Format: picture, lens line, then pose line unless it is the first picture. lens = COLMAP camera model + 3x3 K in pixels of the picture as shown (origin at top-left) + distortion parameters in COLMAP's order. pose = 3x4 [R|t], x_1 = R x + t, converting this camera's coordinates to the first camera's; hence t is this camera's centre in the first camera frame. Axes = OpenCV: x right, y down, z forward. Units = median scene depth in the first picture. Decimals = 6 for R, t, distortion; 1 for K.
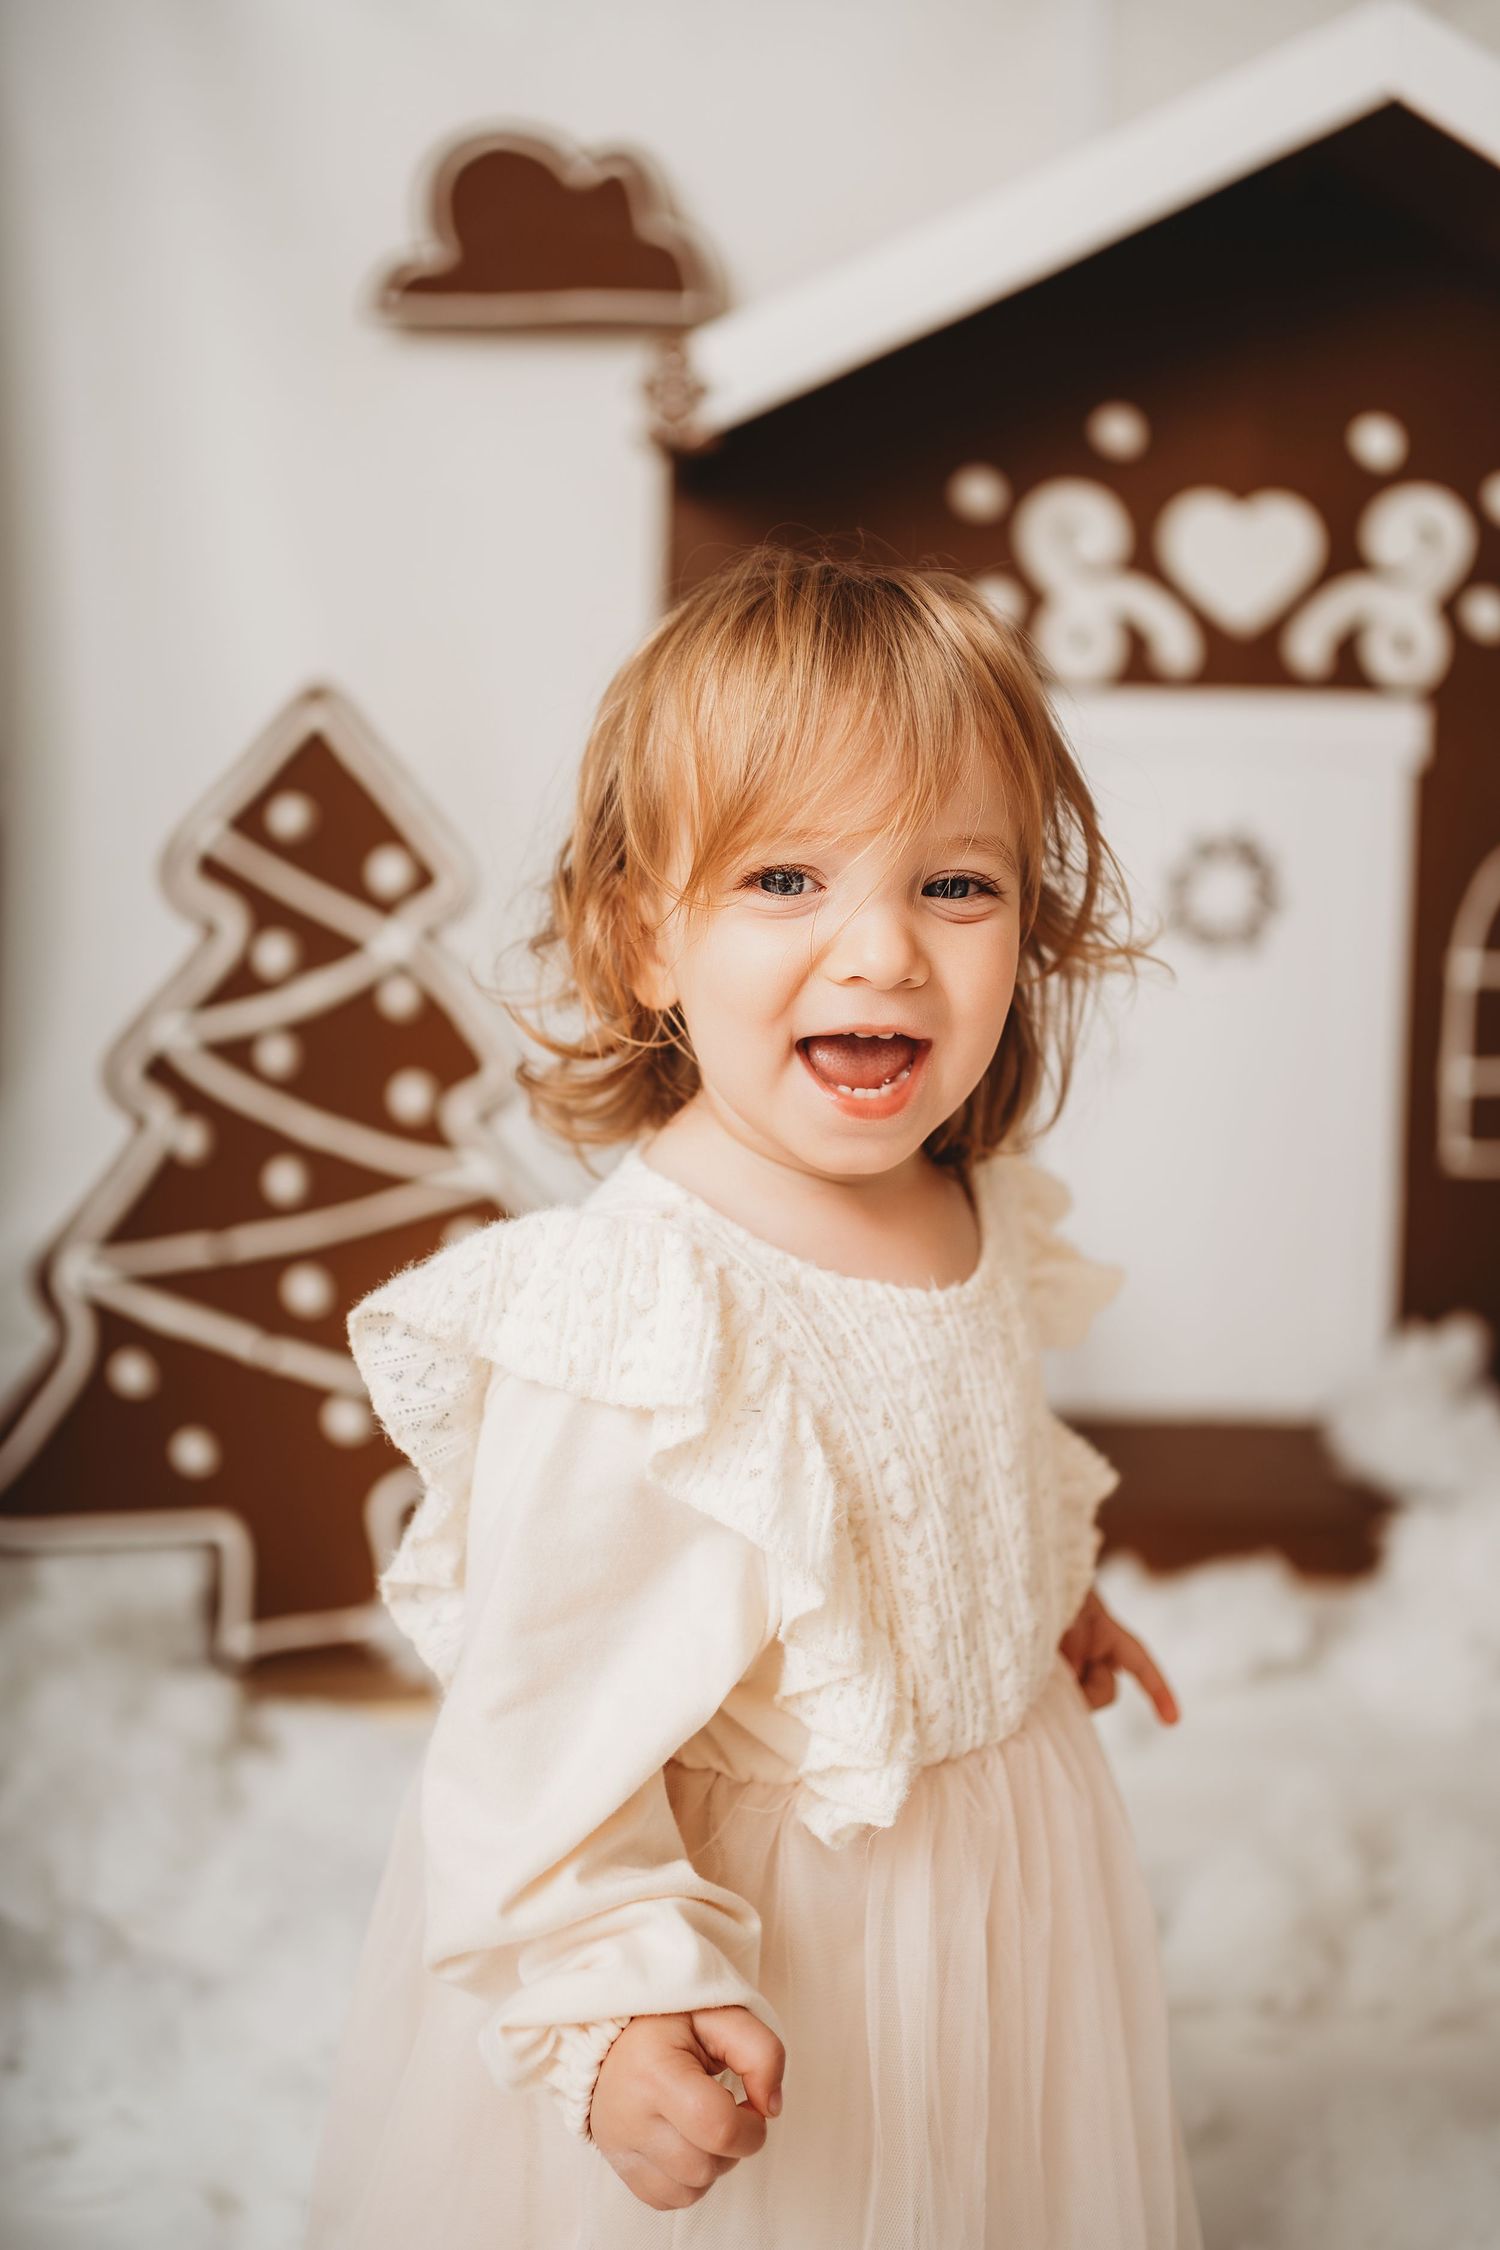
lens RADIAL K [[2252.3, 0, 740.2], [0, 2252.3, 1121.7], [0, 0, 1]] dist [-0.001840, 0.019175]
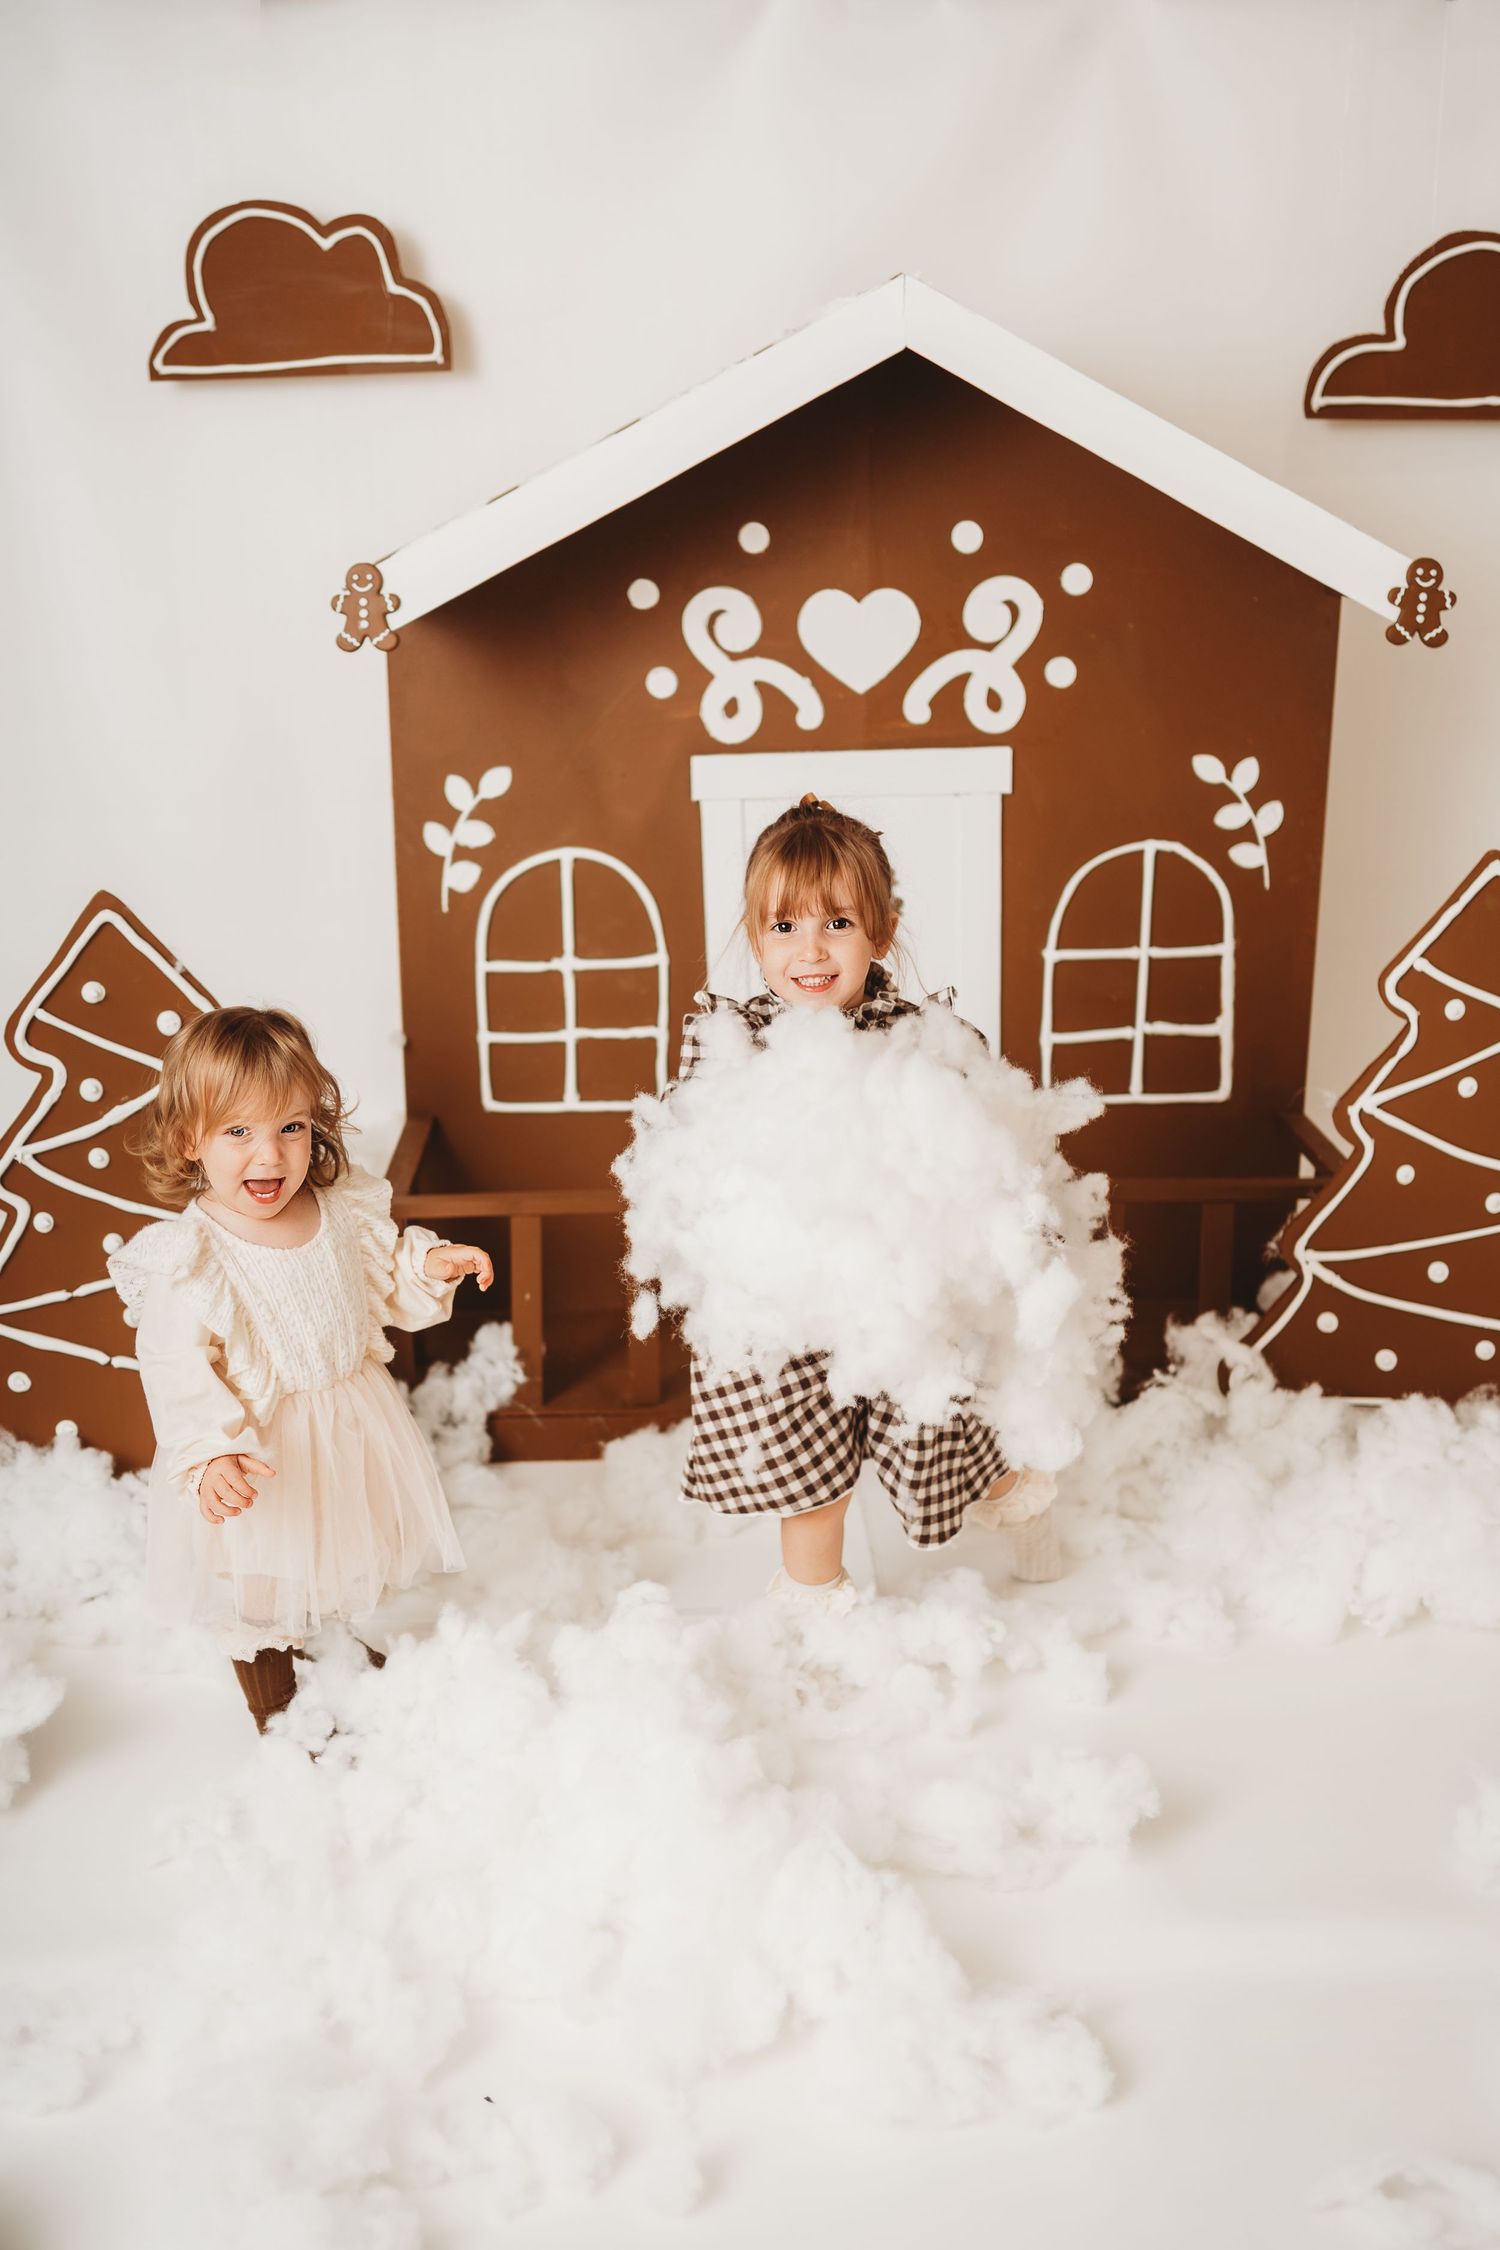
lens RADIAL K [[2430.4, 0, 717.8], [0, 2430.4, 1228.0], [0, 0, 1]] dist [-0.023885, 0.128413]
pose [[0.999195, -0.038958, -0.009525, 0.146007], [0.040094, 0.975975, 0.214163, -0.223727], [0.000953, -0.214373, 0.976752, -0.374141]]
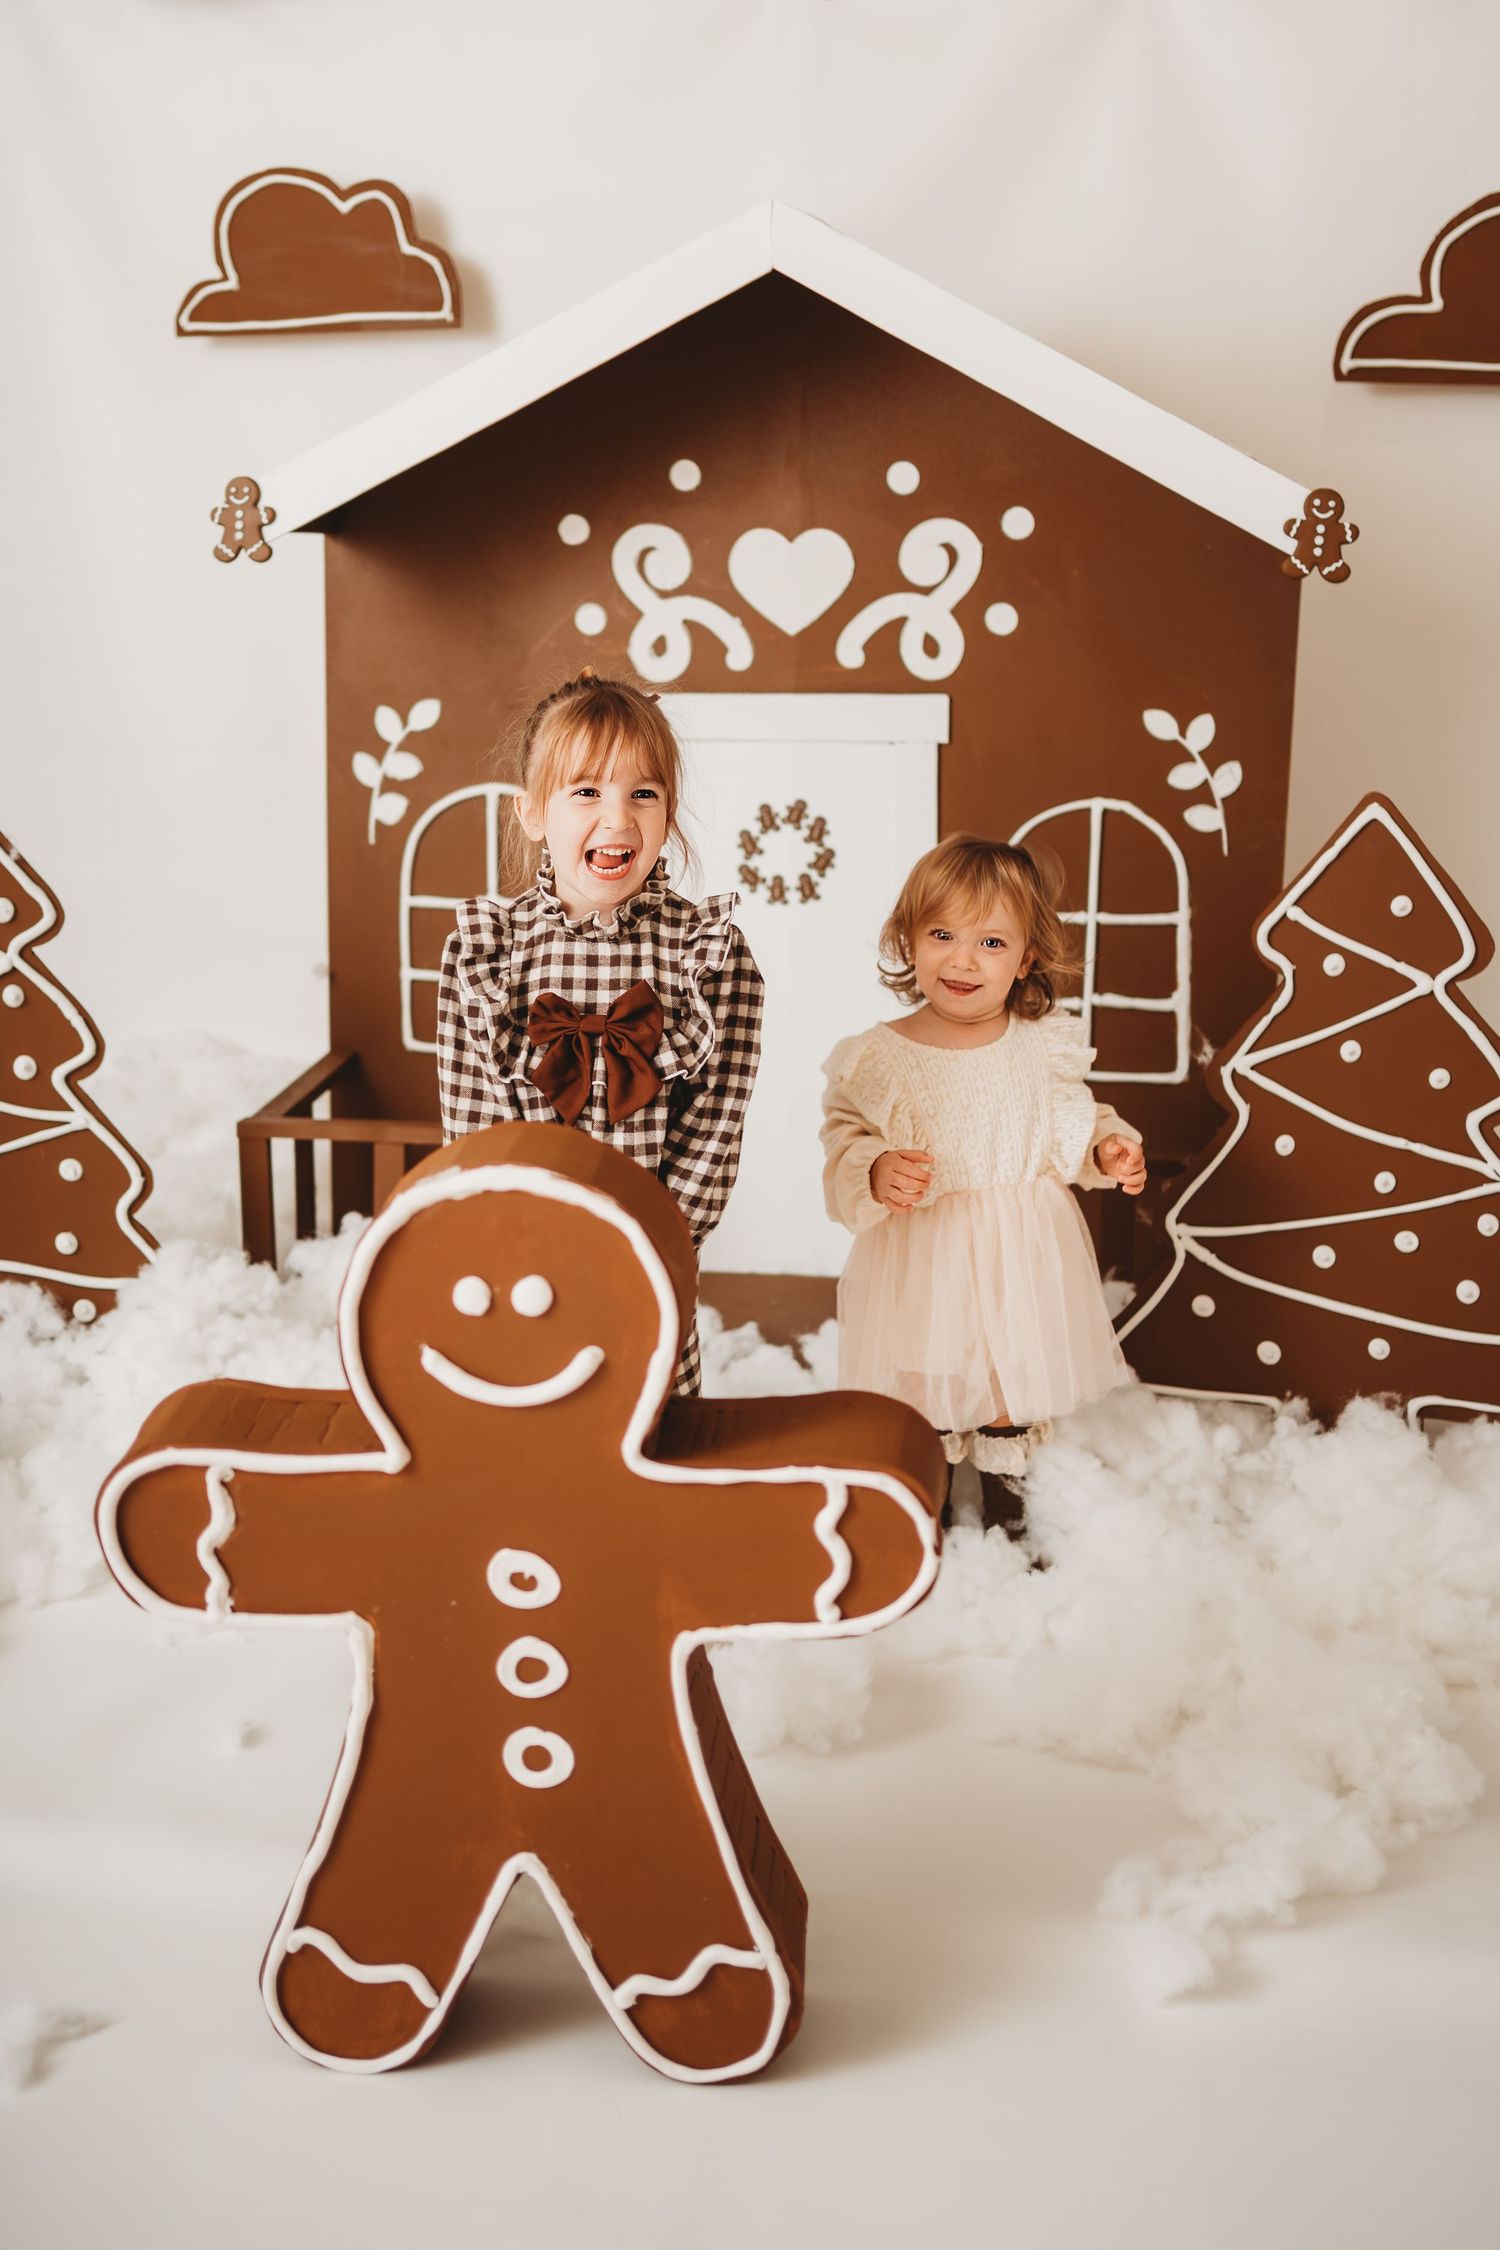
lens RADIAL K [[2574.8, 0, 673.4], [0, 2574.8, 1028.8], [0, 0, 1]] dist [-0.022842, 0.117530]
pose [[0.982626, 0.012443, -0.185180, 0.420789], [0.004964, 0.995631, 0.093241, -0.139899], [0.185531, -0.092540, 0.978271, -0.378696]]
